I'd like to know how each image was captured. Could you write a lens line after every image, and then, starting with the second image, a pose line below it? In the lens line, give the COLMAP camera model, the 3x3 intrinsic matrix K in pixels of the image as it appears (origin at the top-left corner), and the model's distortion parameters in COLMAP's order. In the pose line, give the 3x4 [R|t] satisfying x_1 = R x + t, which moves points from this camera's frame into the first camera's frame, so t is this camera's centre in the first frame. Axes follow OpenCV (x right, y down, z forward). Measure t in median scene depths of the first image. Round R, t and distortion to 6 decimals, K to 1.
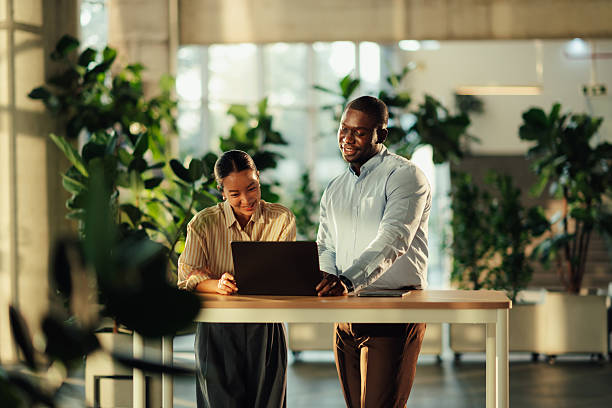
lens RADIAL K [[1385.8, 0, 298.2], [0, 1385.8, 216.6], [0, 0, 1]] dist [-0.039940, 0.000000]
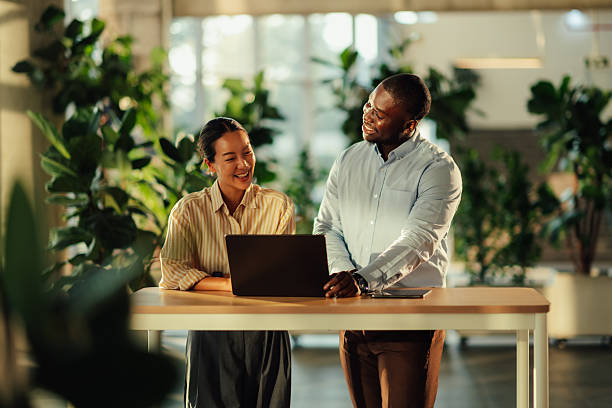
lens RADIAL K [[1385.8, 0, 319.0], [0, 1385.8, 174.8], [0, 0, 1]] dist [-0.039940, 0.000000]
pose [[0.999826, -0.003955, 0.018222, -0.001840], [0.004145, 0.999937, -0.010401, -0.004259], [-0.018179, 0.010475, 0.999780, 0.046935]]
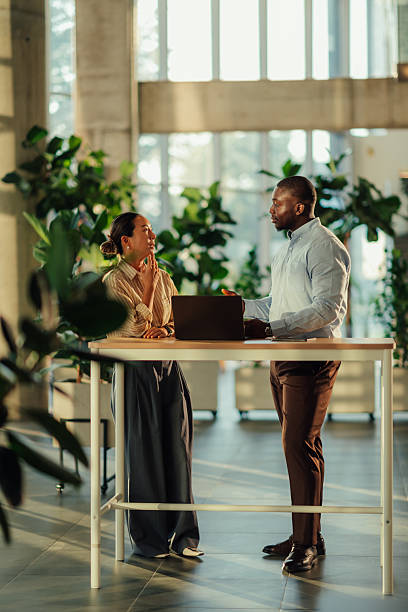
lens RADIAL K [[1336.3, 0, 205.6], [0, 1336.3, 305.4], [0, 0, 1]] dist [-0.036014, 0.000000]
pose [[0.999226, 0.000265, -0.039331, 0.010838], [-0.000047, 0.999985, 0.005546, 0.007473], [0.039332, -0.005540, 0.999211, -0.066562]]
